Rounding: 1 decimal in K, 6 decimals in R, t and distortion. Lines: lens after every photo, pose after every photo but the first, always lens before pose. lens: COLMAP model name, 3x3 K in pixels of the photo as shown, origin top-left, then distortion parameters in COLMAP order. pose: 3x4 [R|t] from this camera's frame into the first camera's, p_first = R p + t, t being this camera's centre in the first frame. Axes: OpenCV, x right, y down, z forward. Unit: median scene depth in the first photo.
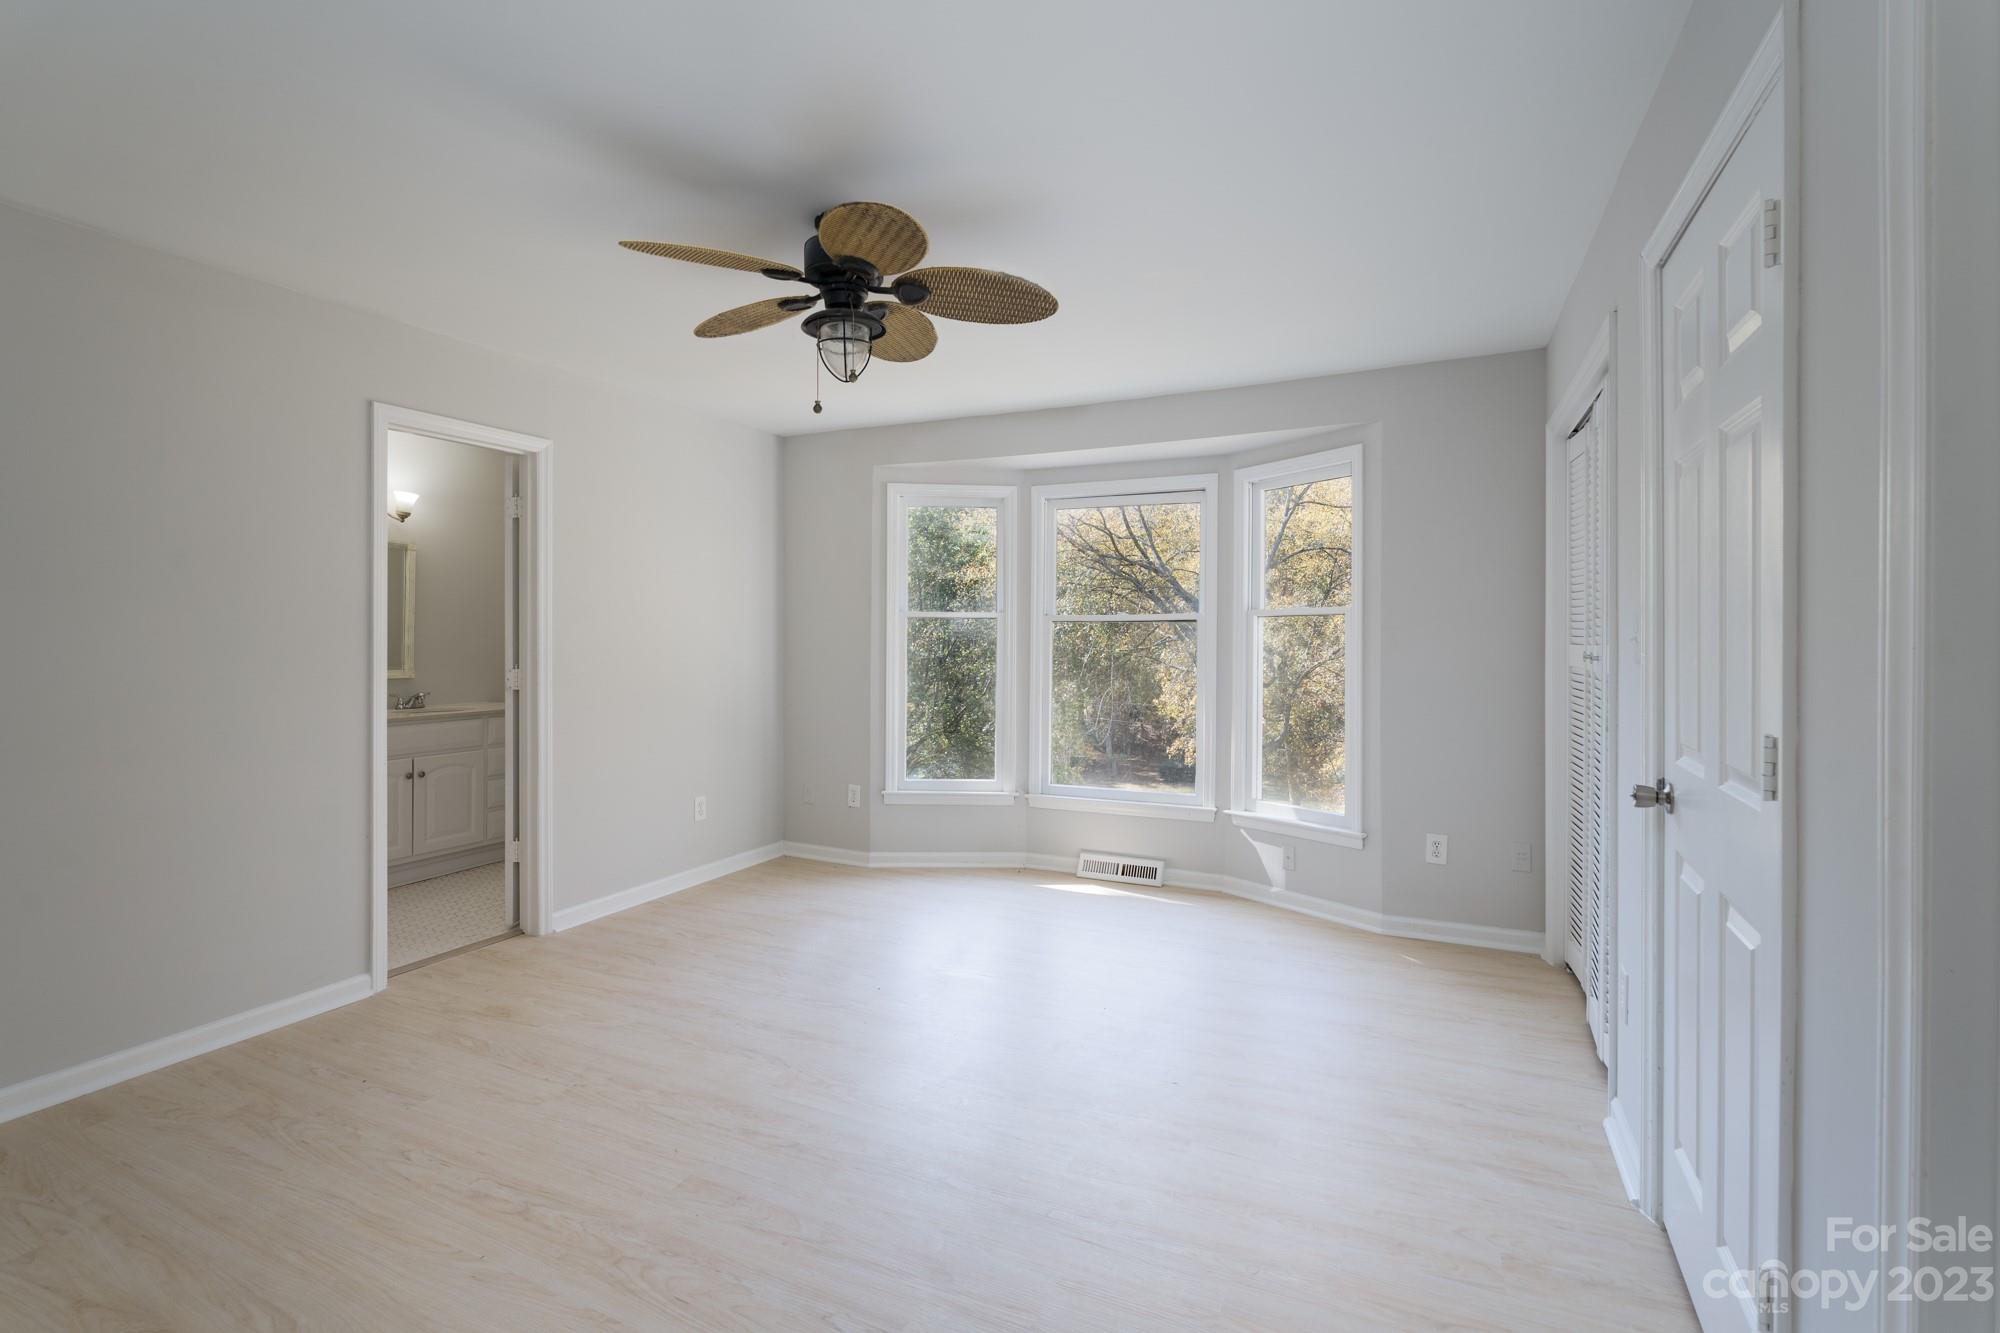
lens RADIAL K [[913.2, 0, 998.3], [0, 913.2, 645.6], [0, 0, 1]] dist [0.004990, 0.000312]
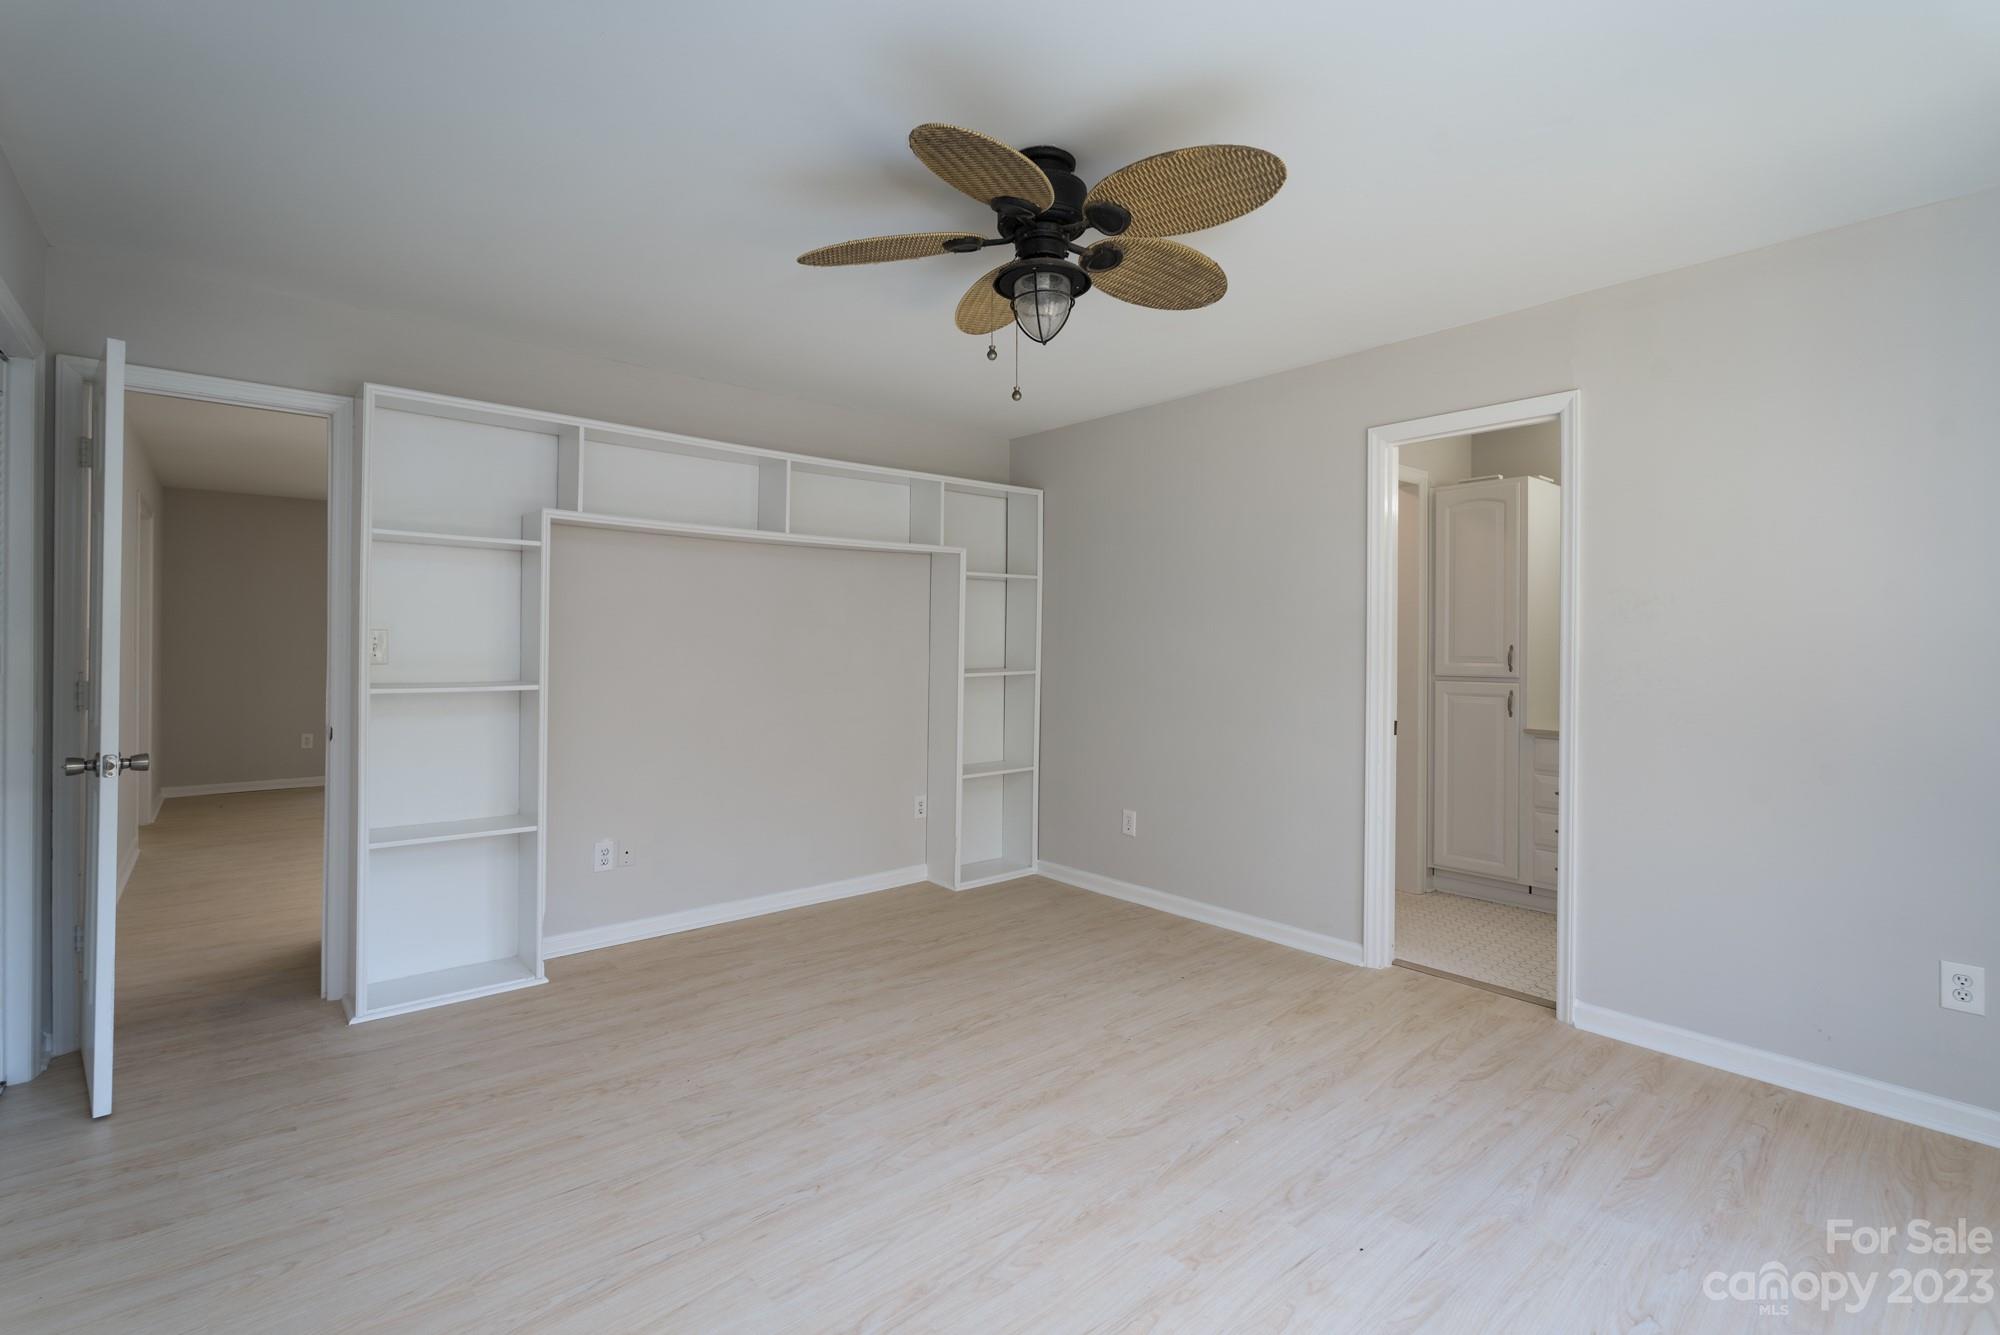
lens RADIAL K [[913.2, 0, 998.6], [0, 913.2, 655.5], [0, 0, 1]] dist [0.004990, 0.000312]
pose [[-0.428762, 0.007070, -0.903390, 0.670221], [-0.005131, 0.999934, 0.010262, -0.004930], [0.903403, 0.009036, -0.428697, 1.436684]]
